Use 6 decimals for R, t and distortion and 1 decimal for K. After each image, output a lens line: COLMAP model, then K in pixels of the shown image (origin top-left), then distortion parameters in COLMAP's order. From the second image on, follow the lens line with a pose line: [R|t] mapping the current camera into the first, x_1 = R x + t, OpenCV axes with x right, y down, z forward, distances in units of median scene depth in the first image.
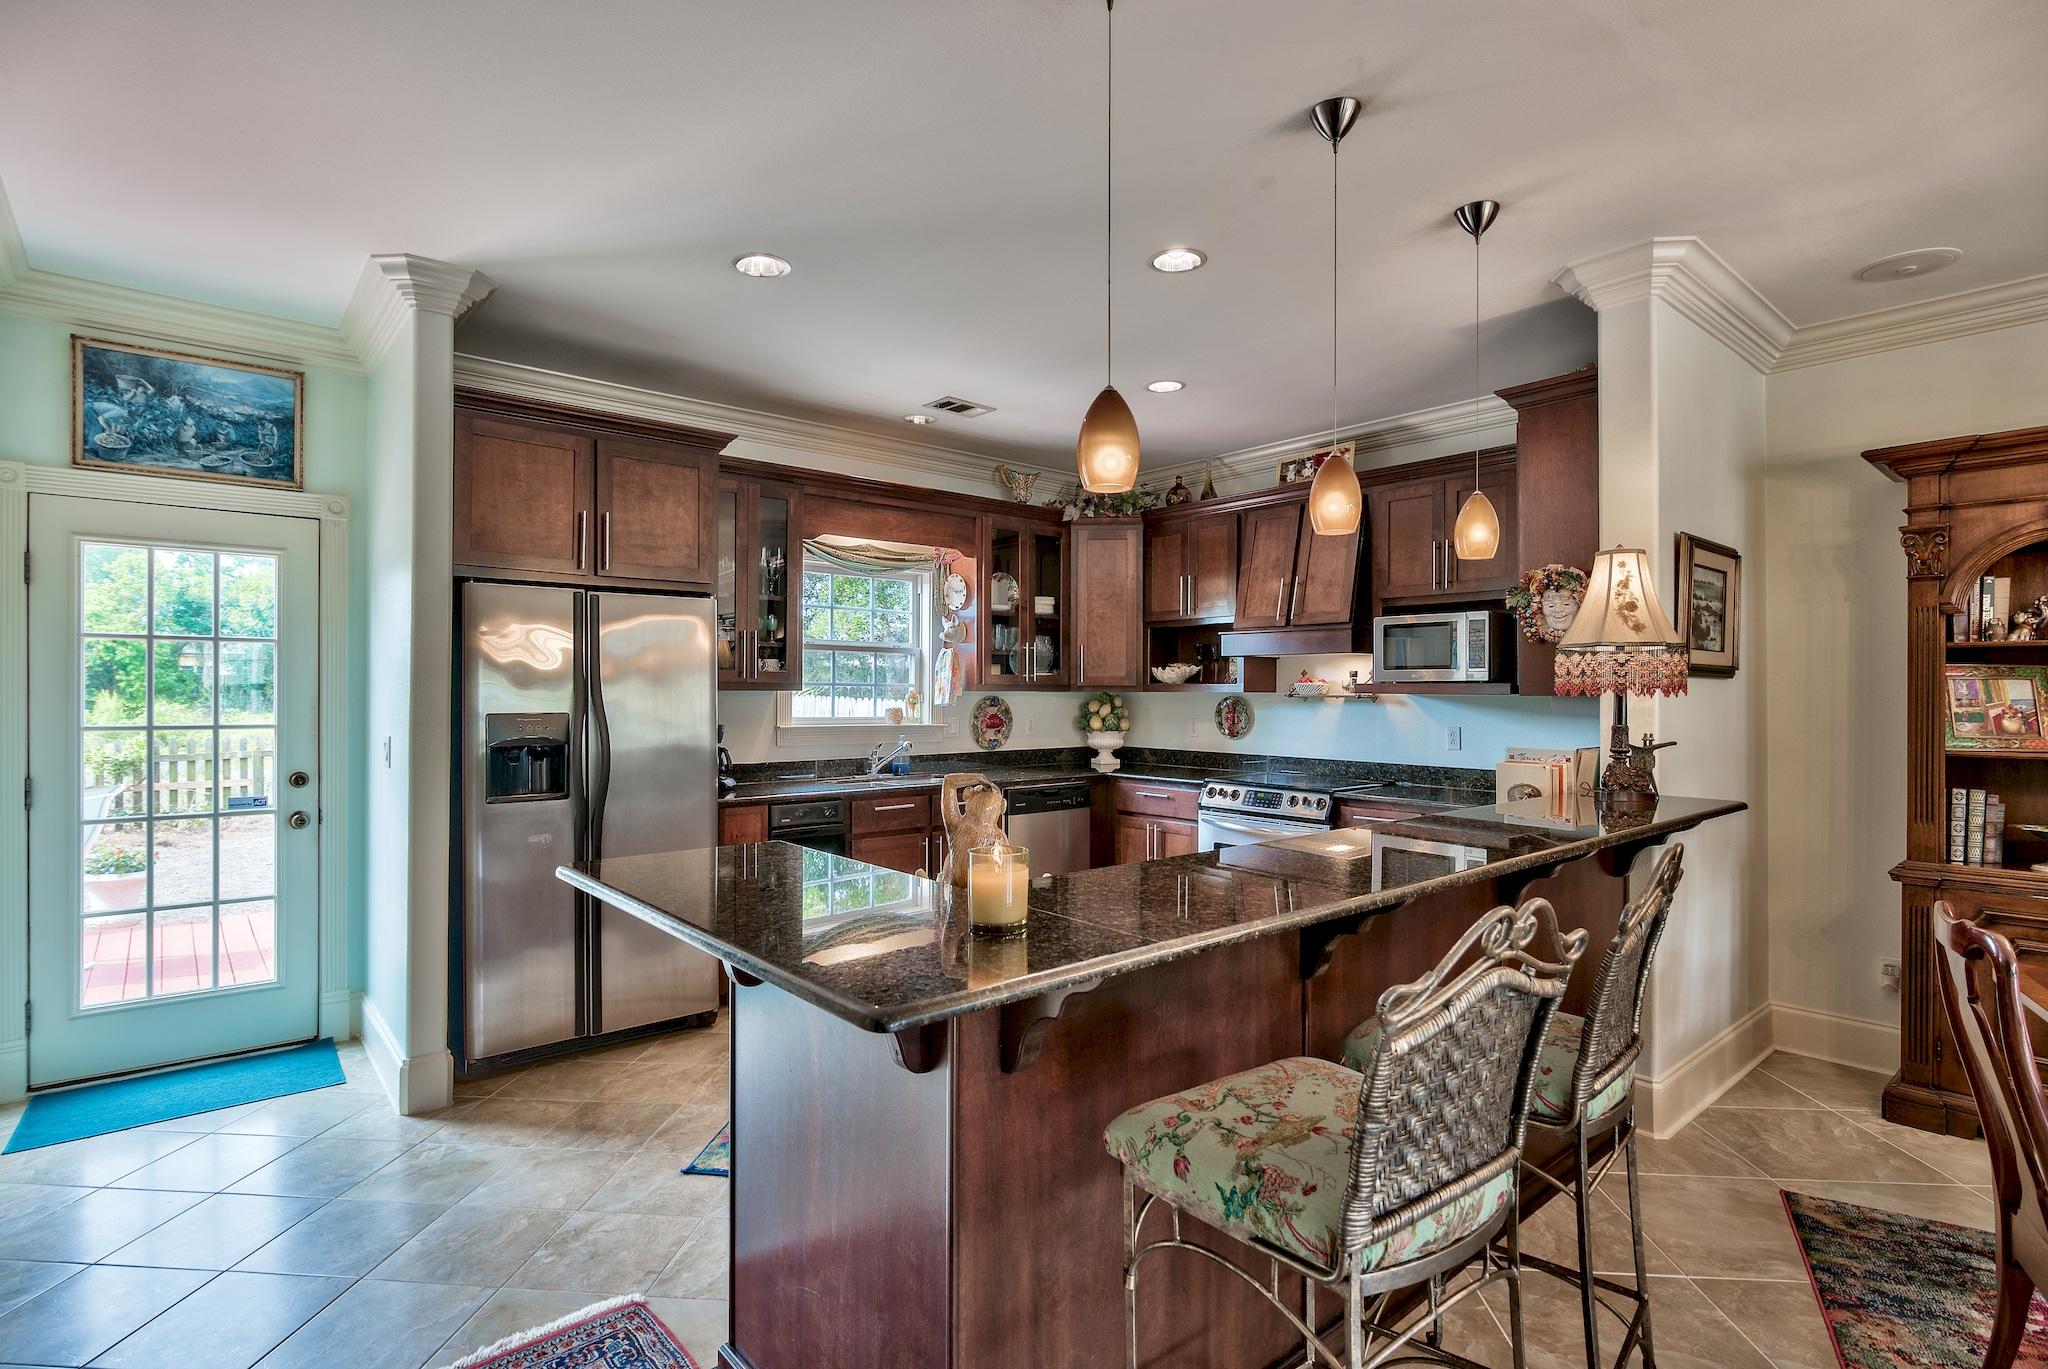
lens RADIAL K [[1020.3, 0, 1029.4], [0, 1020.3, 687.2], [0, 0, 1]] dist [-0.013456, 0.000198]
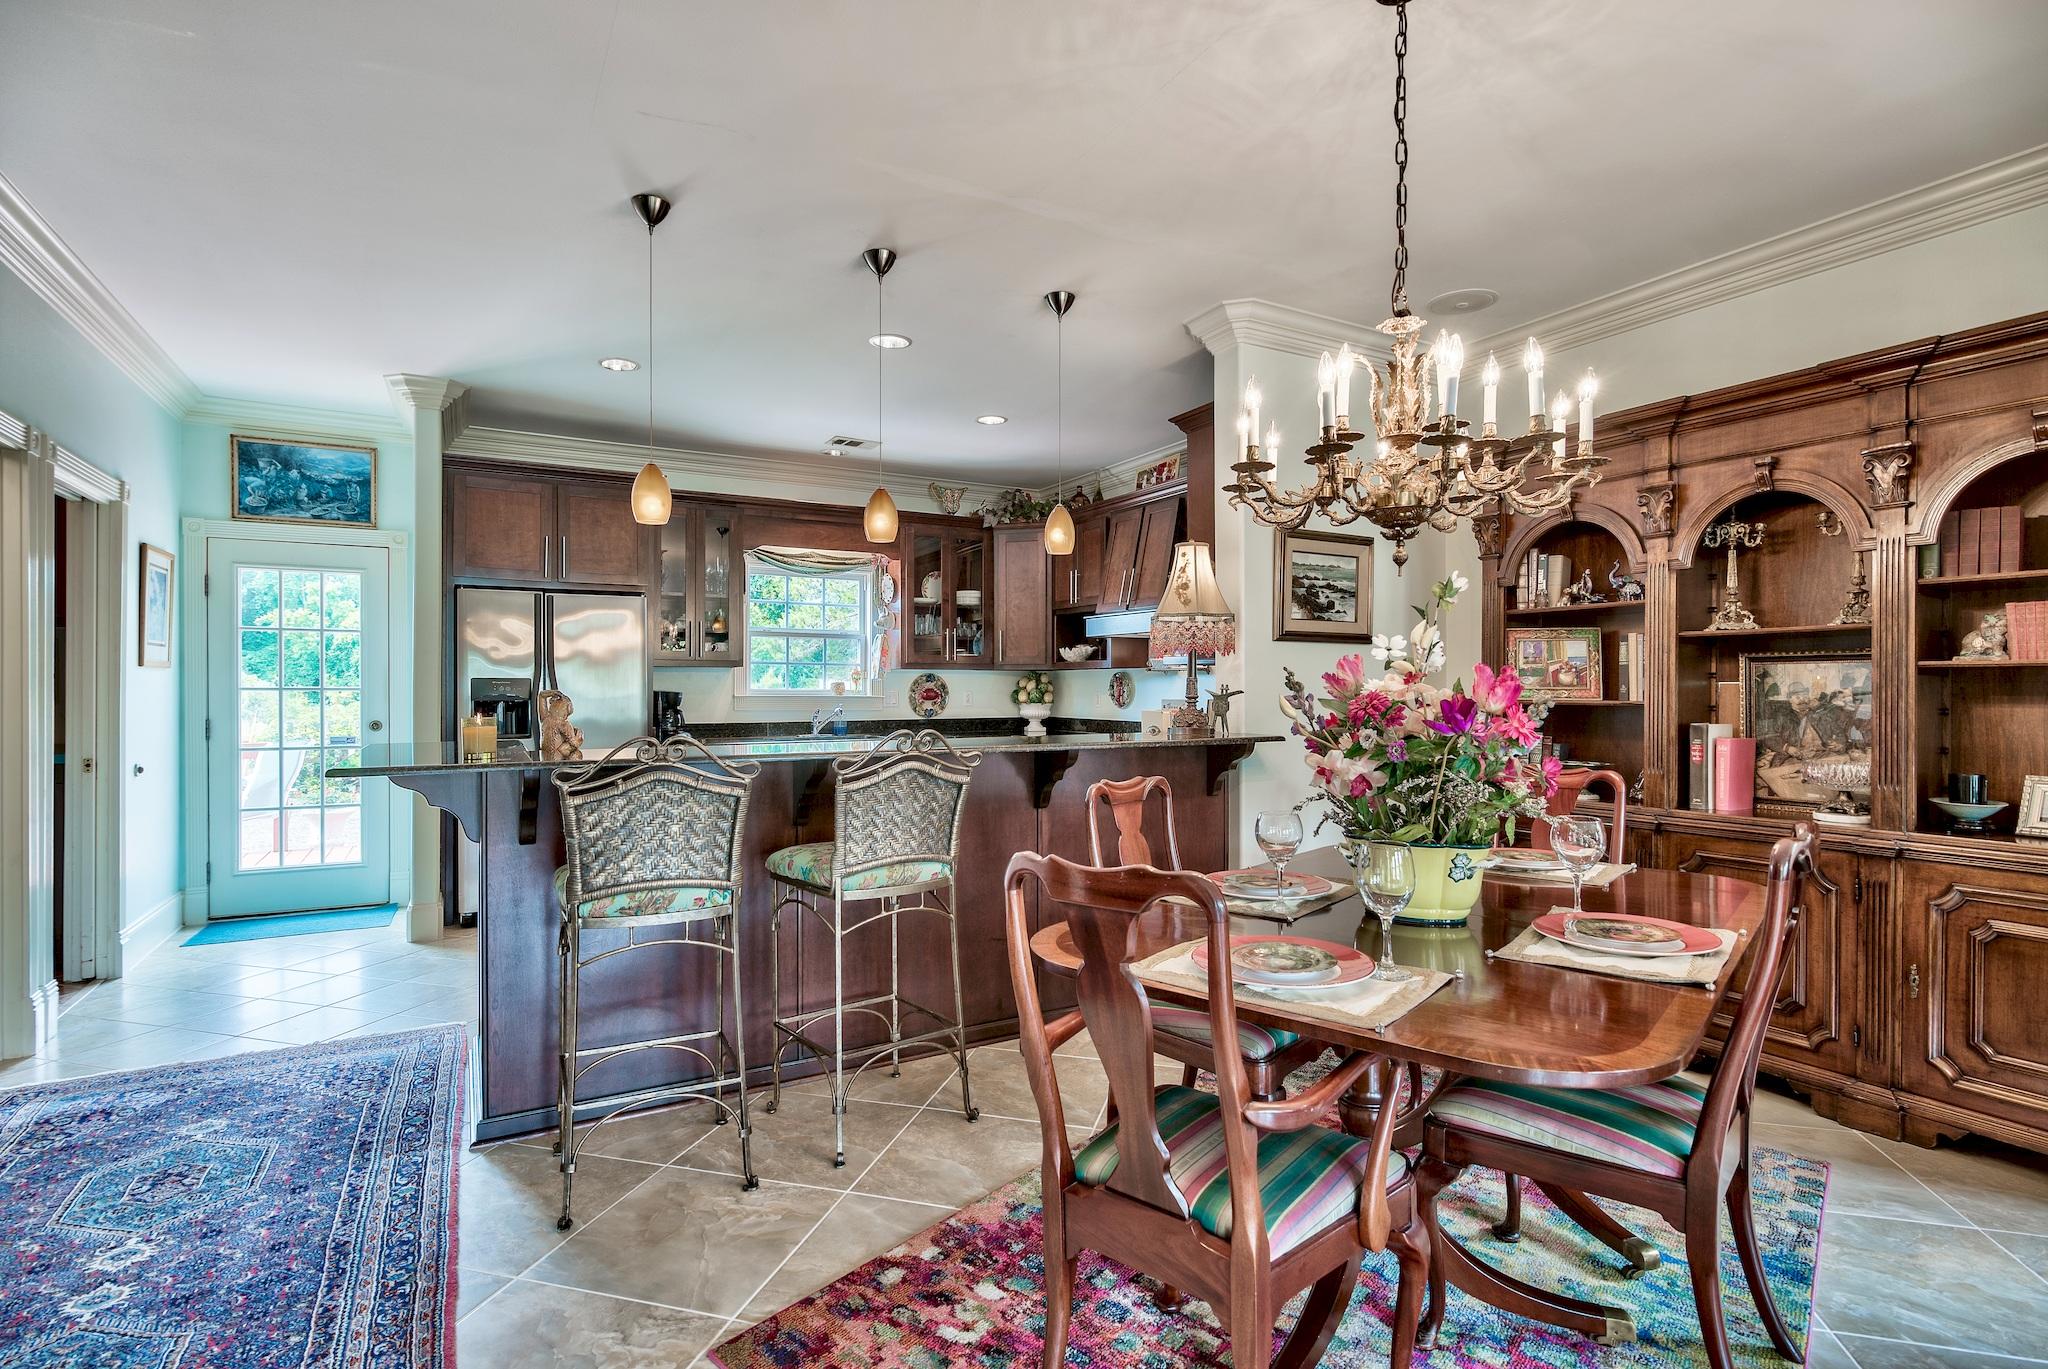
lens RADIAL K [[1004.7, 0, 1024.0], [0, 1004.7, 684.5], [0, 0, 1]] dist [-0.015107, -0.000812]
pose [[0.981503, -0.003862, -0.191409, 0.360480], [0.003823, 0.999993, -0.000571, 0.027231], [0.191409, -0.000172, 0.981510, -0.180398]]
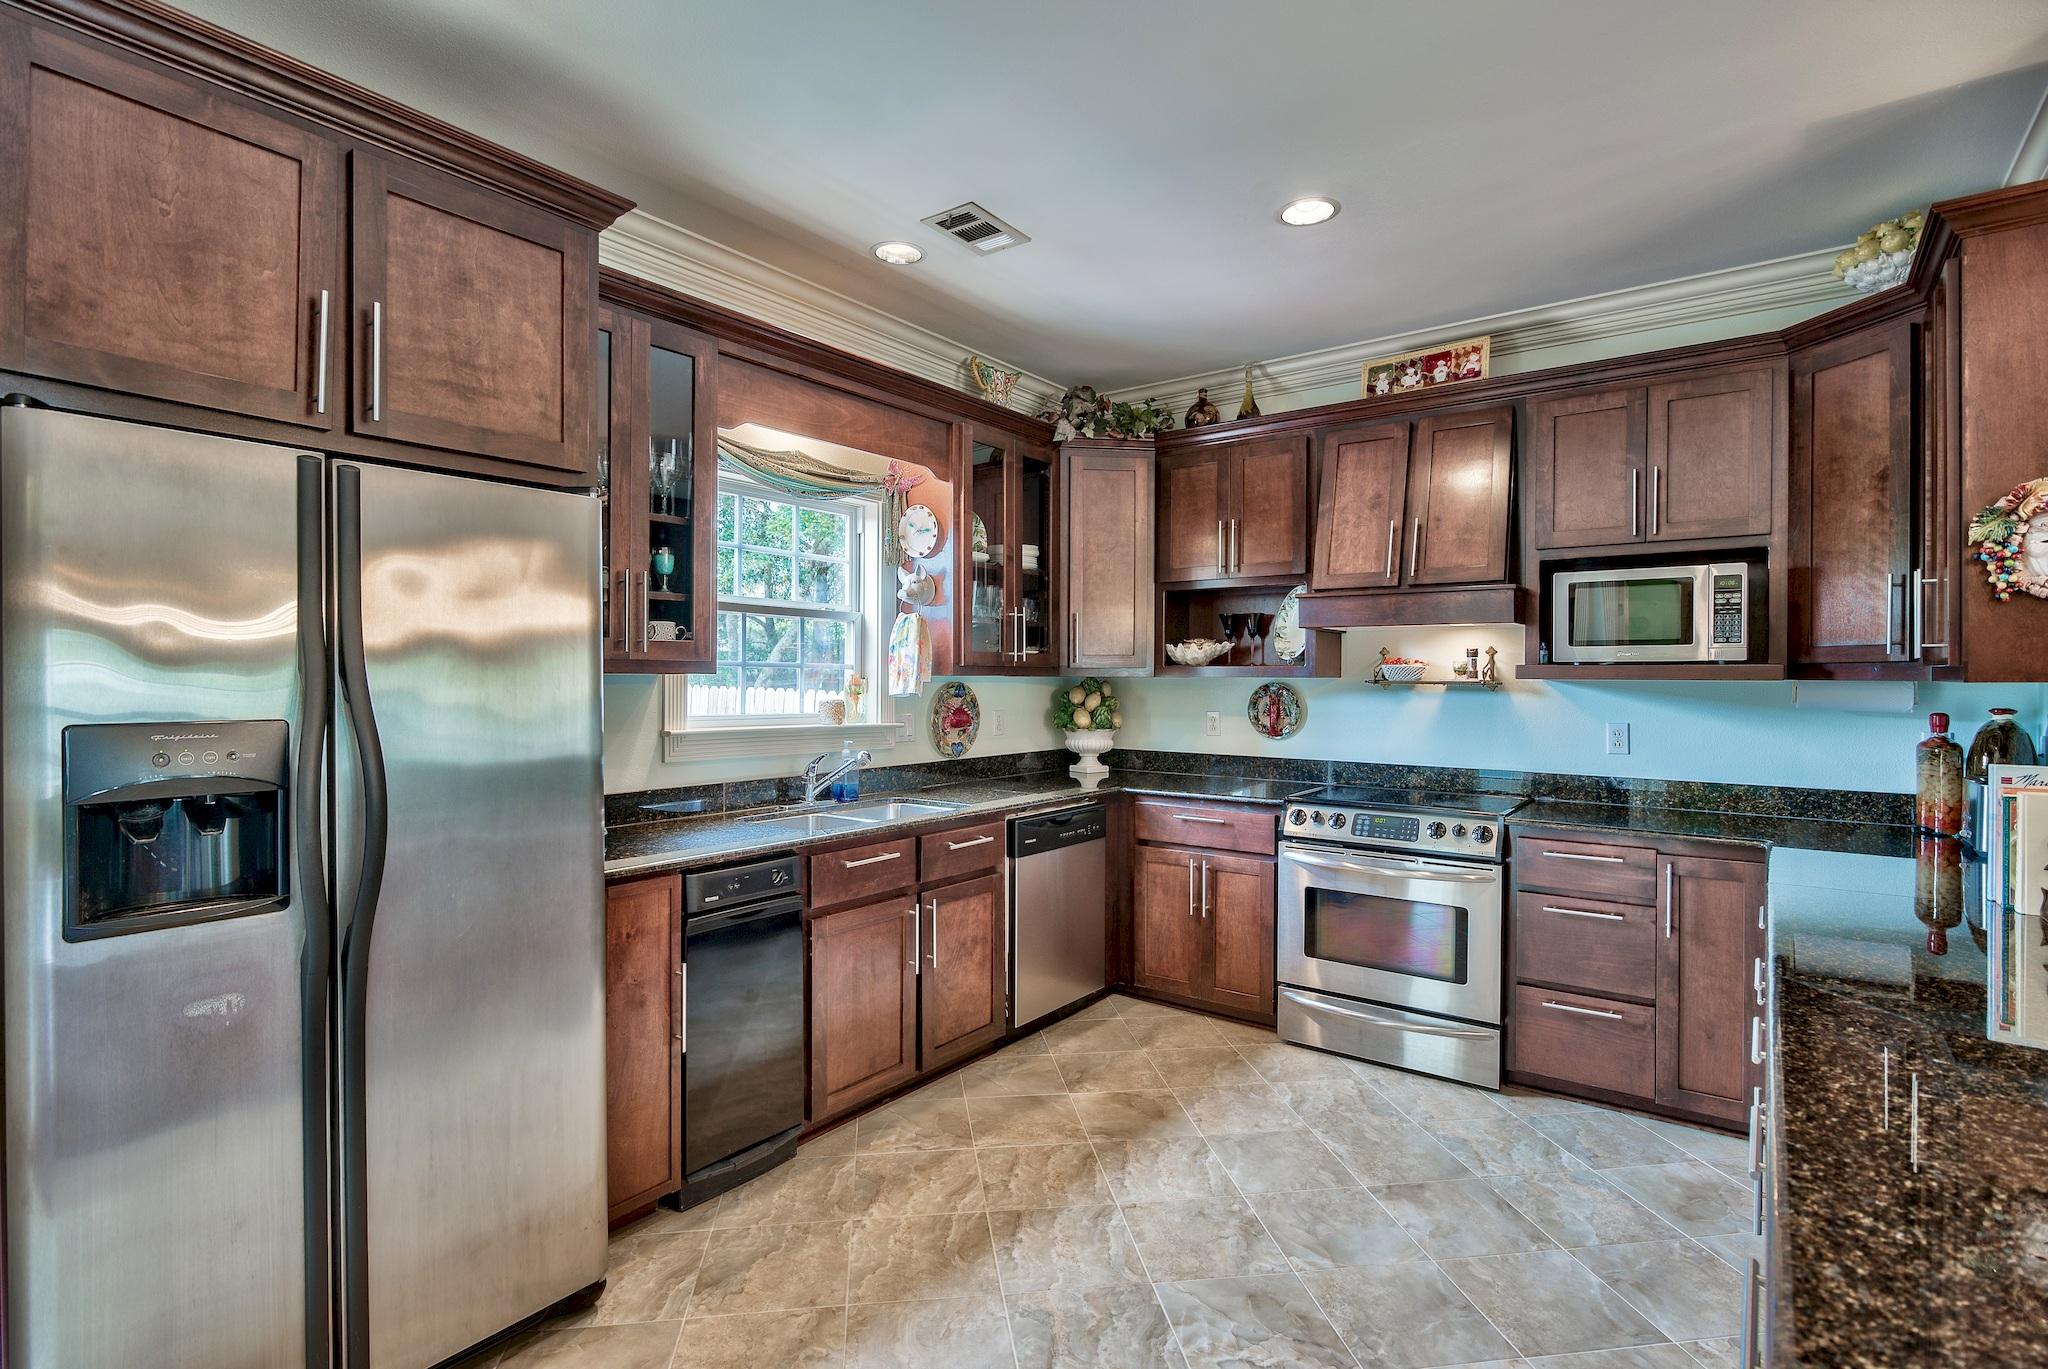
lens RADIAL K [[1004.7, 0, 1024.0], [0, 1004.7, 684.5], [0, 0, 1]] dist [-0.015107, -0.000812]
pose [[0.977568, -0.001327, 0.210614, -0.163520], [-0.001004, 0.999939, 0.010958, 0.002690], [-0.210616, -0.010924, 0.977508, 0.360626]]
